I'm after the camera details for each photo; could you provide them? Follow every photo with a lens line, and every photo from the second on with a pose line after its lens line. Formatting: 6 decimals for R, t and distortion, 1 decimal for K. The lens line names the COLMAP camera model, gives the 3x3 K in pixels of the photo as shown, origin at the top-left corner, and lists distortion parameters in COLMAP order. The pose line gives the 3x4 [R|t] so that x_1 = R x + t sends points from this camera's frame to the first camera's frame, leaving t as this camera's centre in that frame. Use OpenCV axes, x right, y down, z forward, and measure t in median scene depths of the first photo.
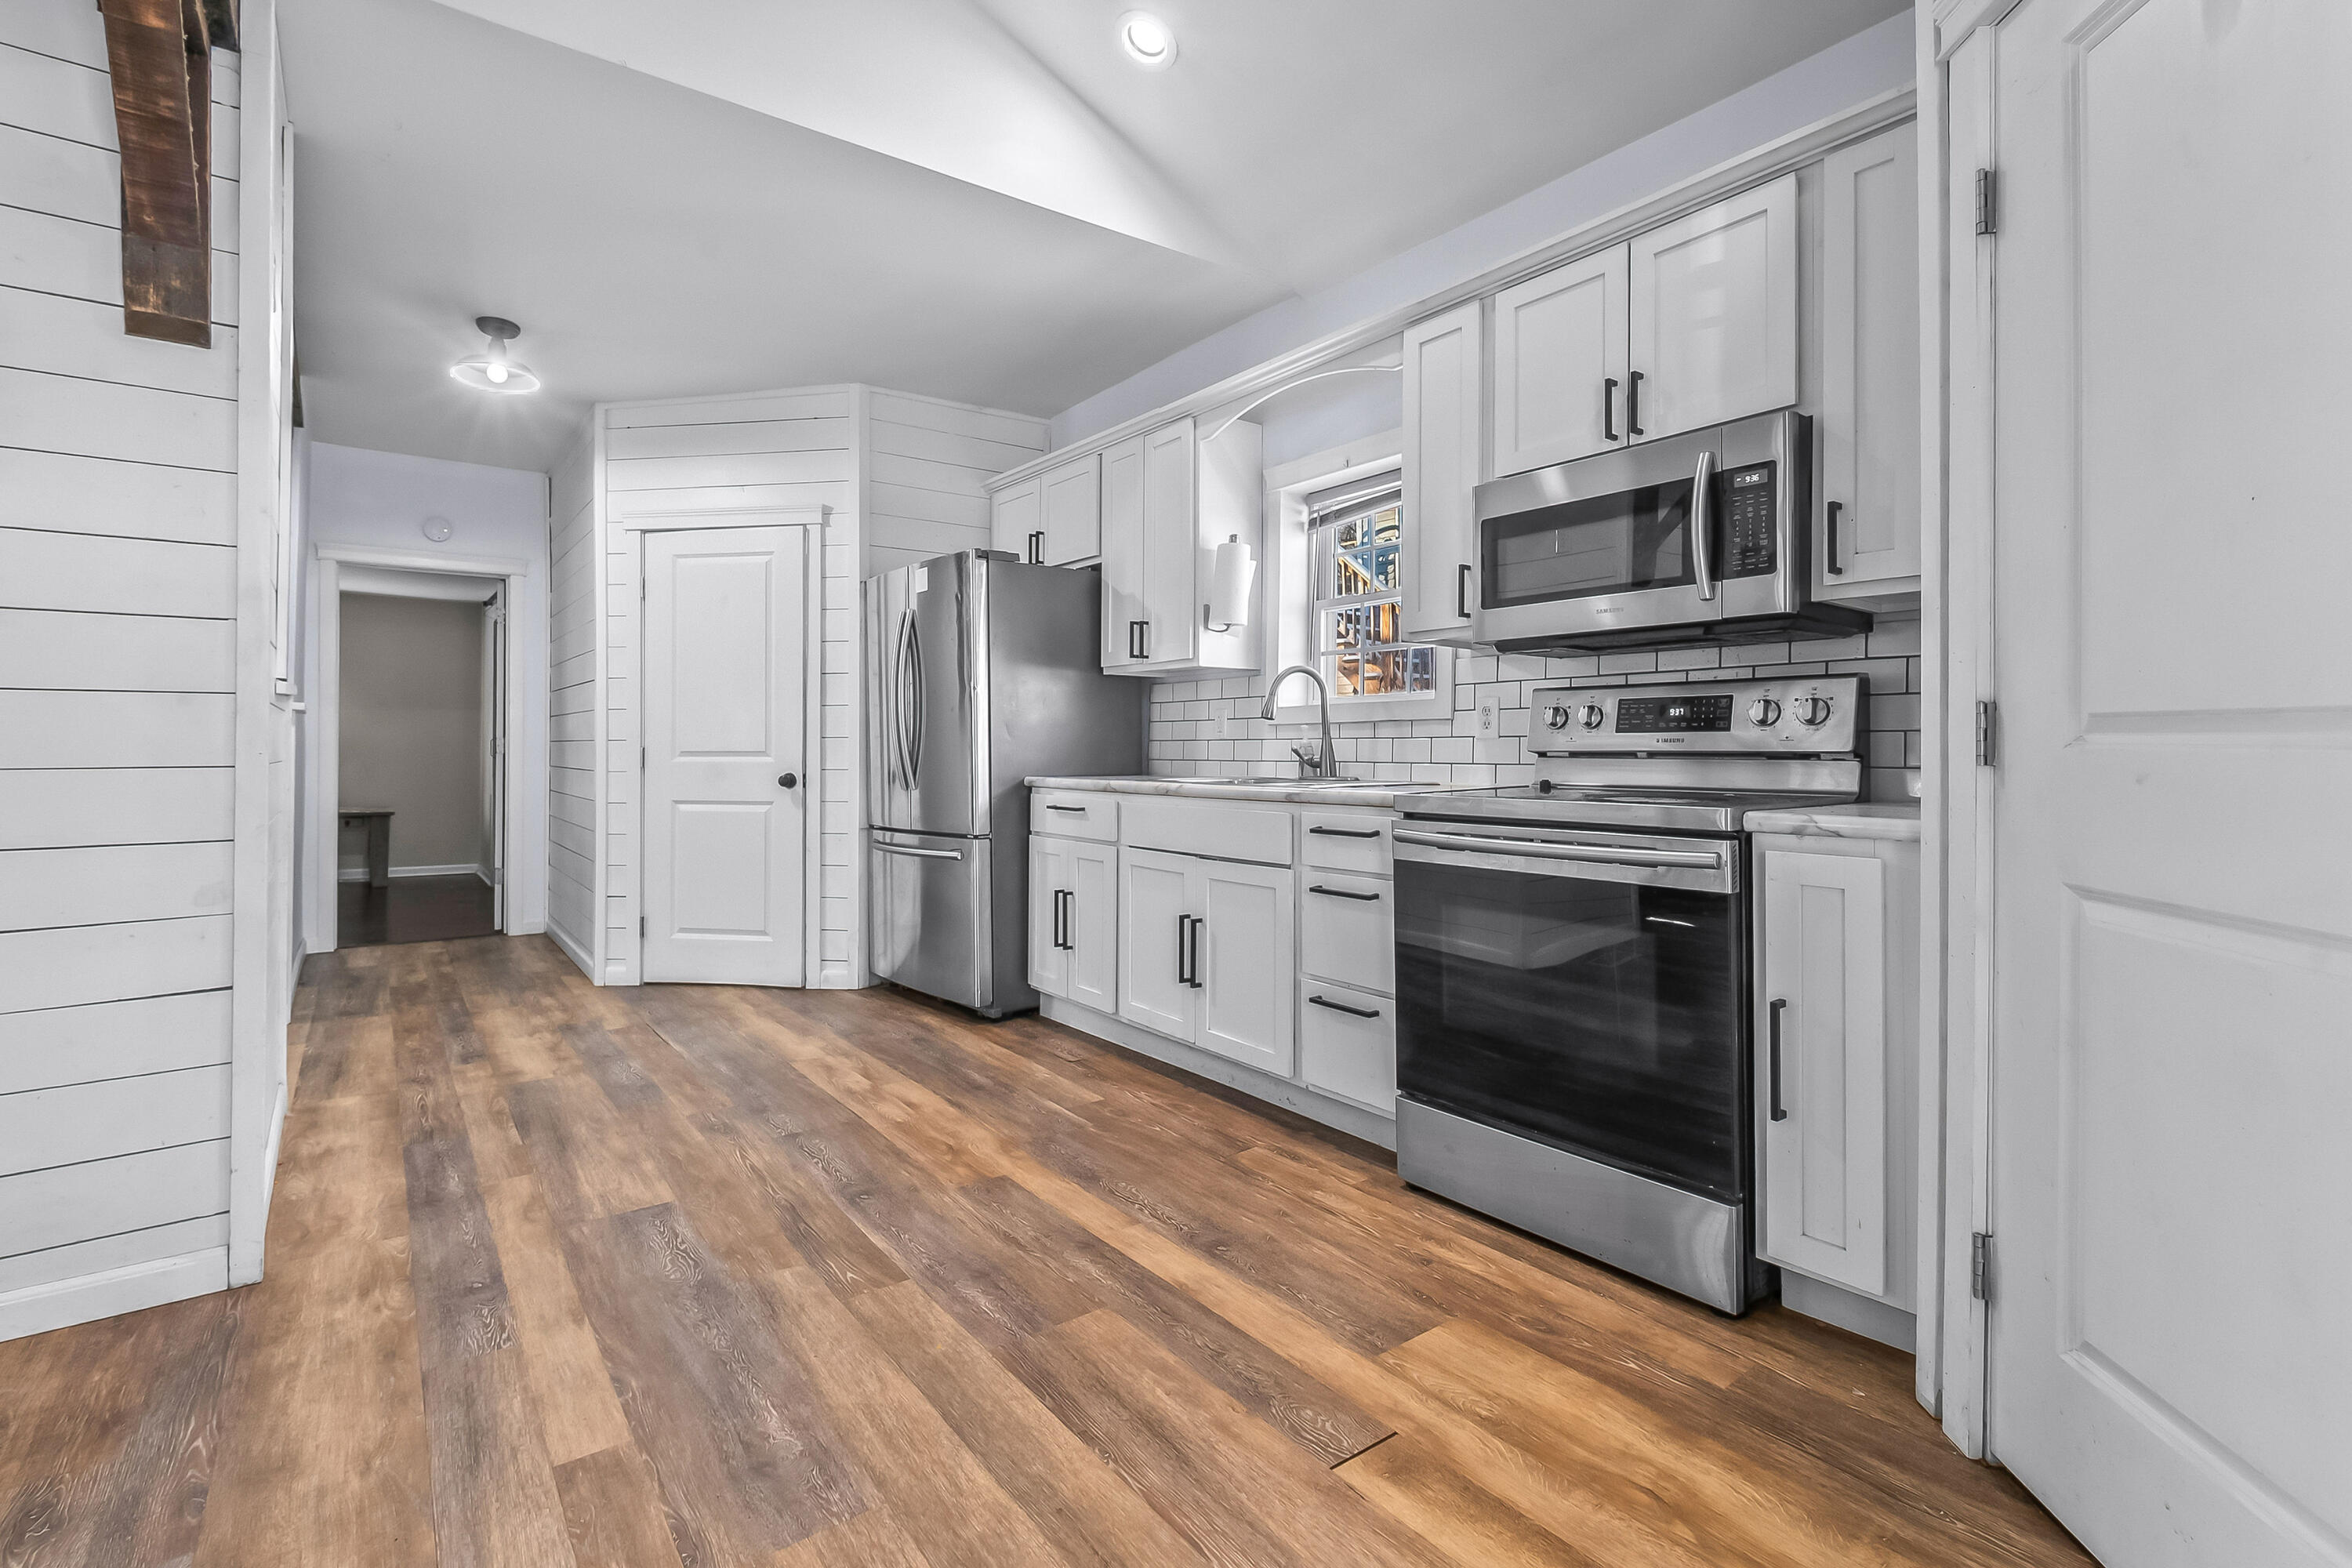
lens RADIAL K [[1037.7, 0, 1130.6], [0, 1037.7, 737.9], [0, 0, 1]] dist [0.003592, -0.002370]
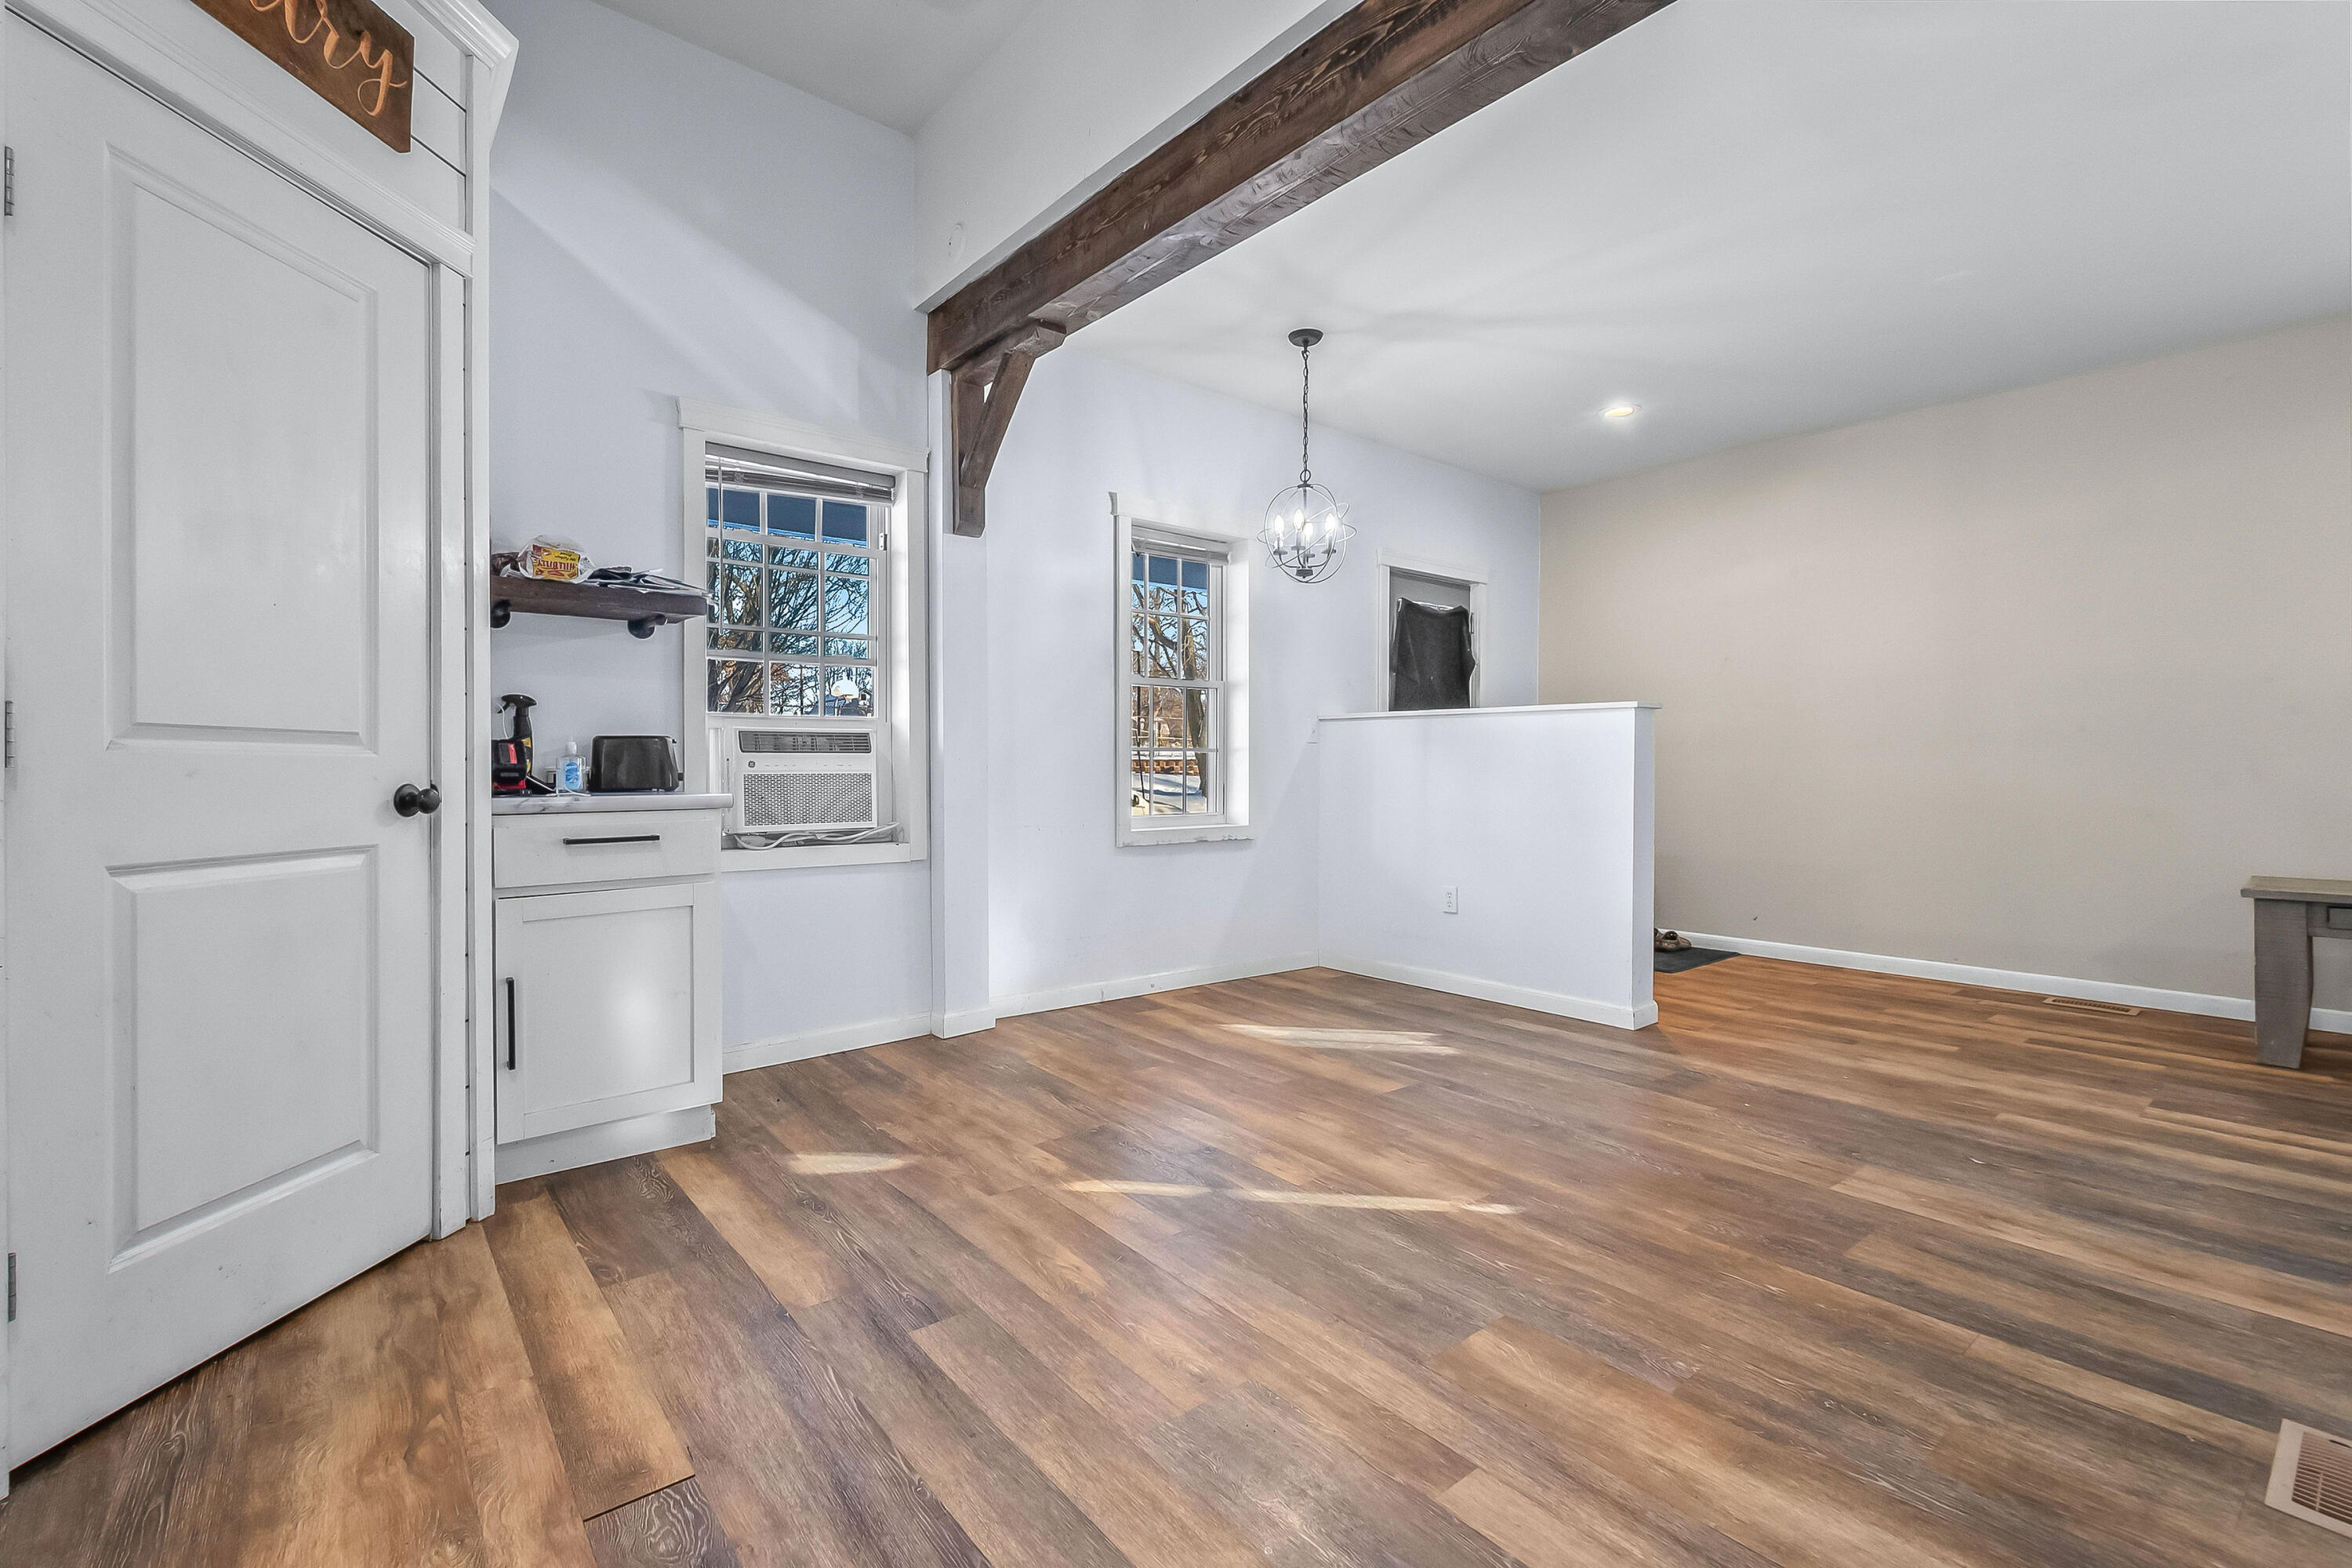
lens RADIAL K [[1037.7, 0, 1150.4], [0, 1037.7, 771.0], [0, 0, 1]] dist [0.003592, -0.002370]
pose [[-0.998496, 0.001050, -0.054815, -0.179934], [0.000793, 0.999989, 0.004710, 0.023916], [0.054819, 0.004659, -0.998485, 1.921956]]
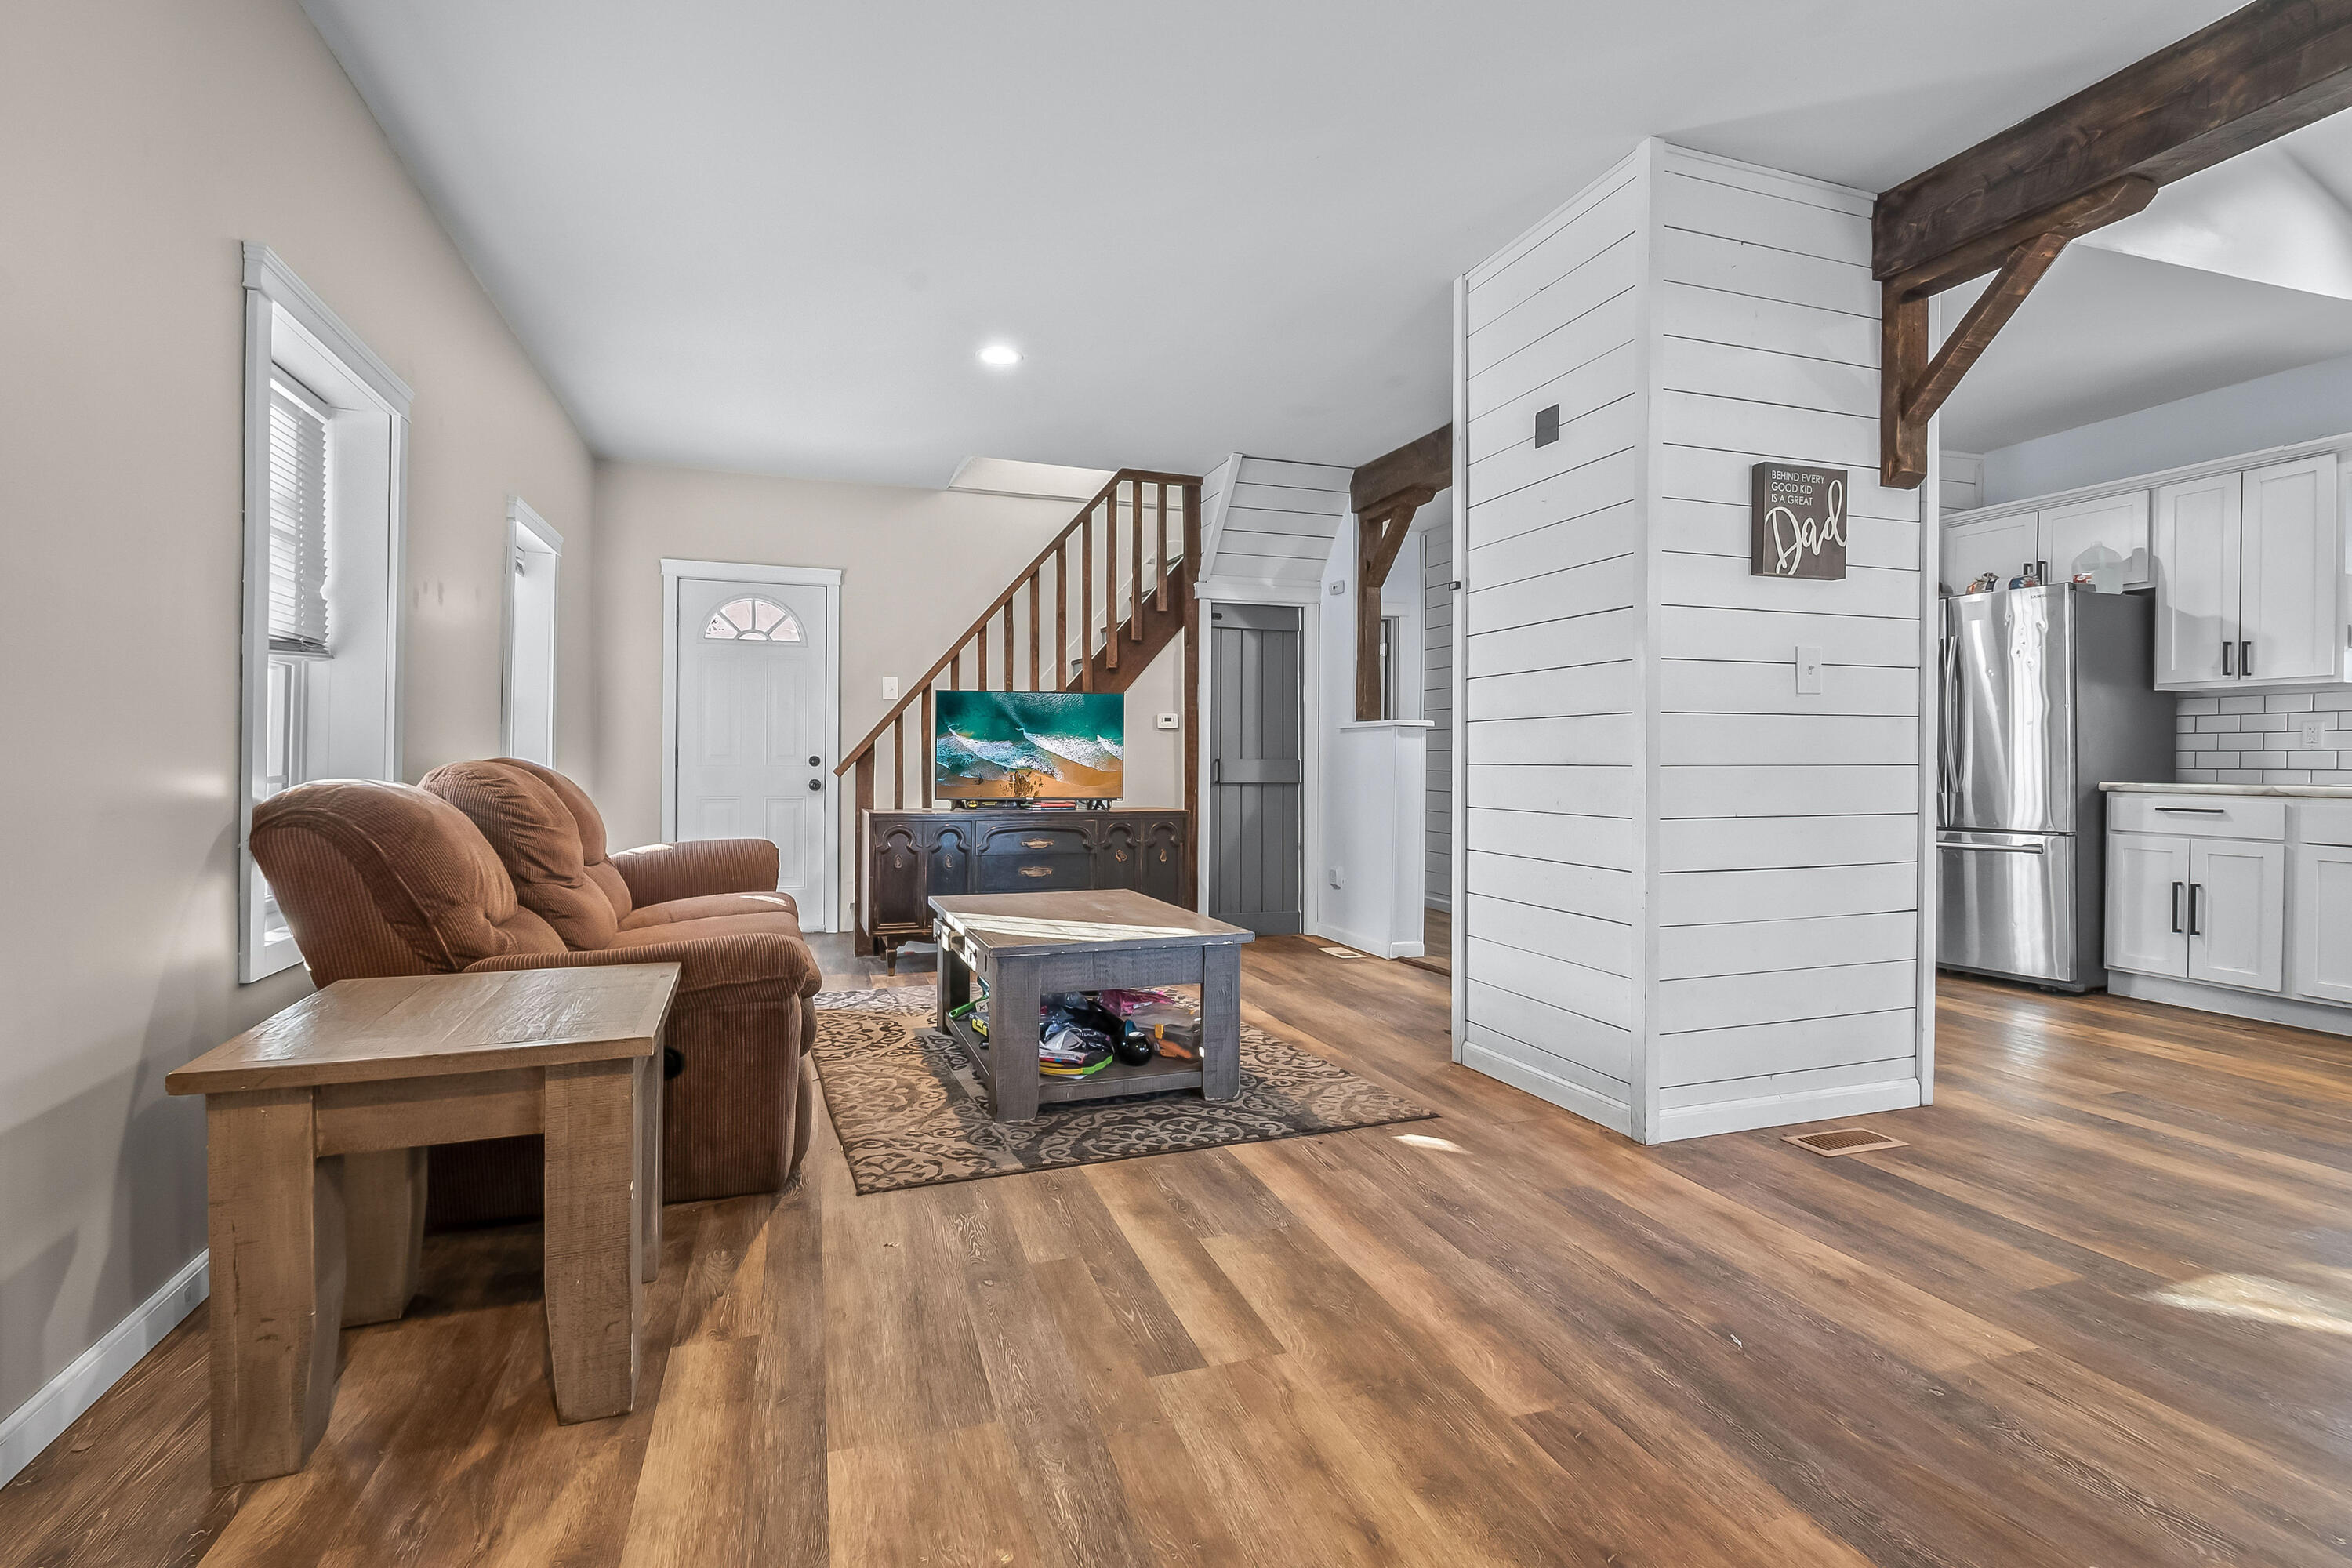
lens RADIAL K [[1037.7, 0, 1169.5], [0, 1037.7, 778.0], [0, 0, 1]] dist [0.003592, -0.002370]
pose [[0.952655, 0.009576, -0.303902, -1.900639], [-0.001105, 0.999606, 0.028033, 0.004731], [0.304051, -0.026369, 0.952291, -1.019140]]
